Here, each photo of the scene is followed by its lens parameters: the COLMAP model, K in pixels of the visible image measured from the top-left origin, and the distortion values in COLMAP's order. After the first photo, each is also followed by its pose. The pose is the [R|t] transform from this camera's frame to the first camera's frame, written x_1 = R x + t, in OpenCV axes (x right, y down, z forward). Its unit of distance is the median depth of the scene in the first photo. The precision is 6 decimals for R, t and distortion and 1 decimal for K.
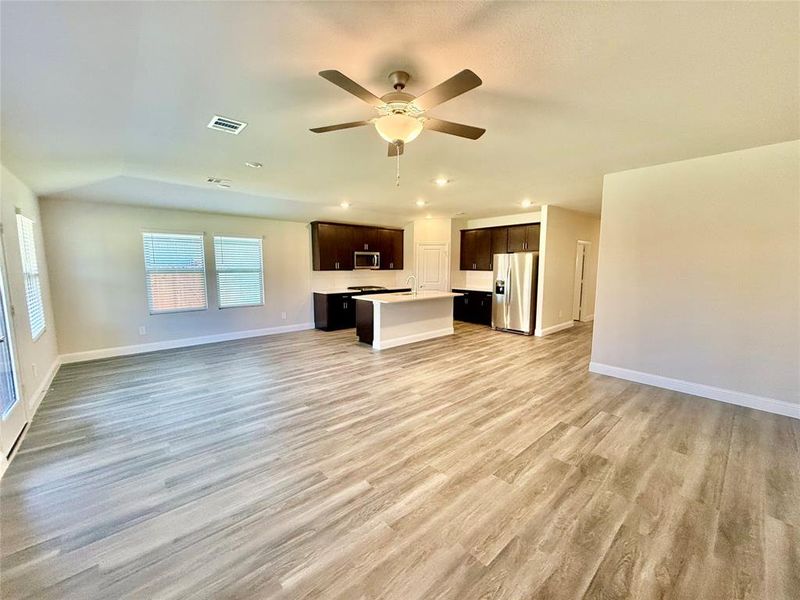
lens RADIAL K [[322.2, 0, 400.0], [0, 322.2, 300.0], [0, 0, 1]] dist [0.012630, 0.000042]
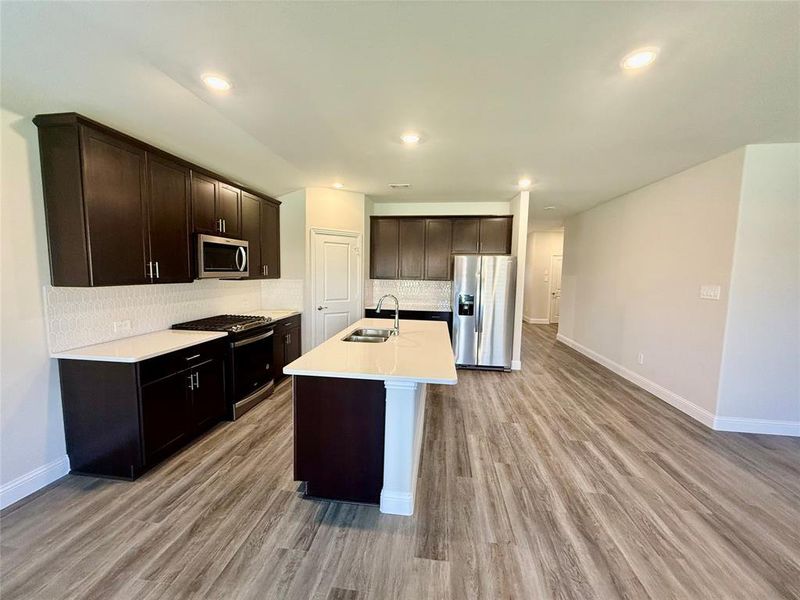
lens RADIAL K [[322.2, 0, 400.0], [0, 322.2, 300.0], [0, 0, 1]] dist [0.012630, 0.000042]
pose [[0.759626, -0.048596, 0.648542, -0.227368], [0.053826, 0.998481, 0.011771, -0.065164], [-0.648129, 0.025967, 0.761088, 0.572964]]
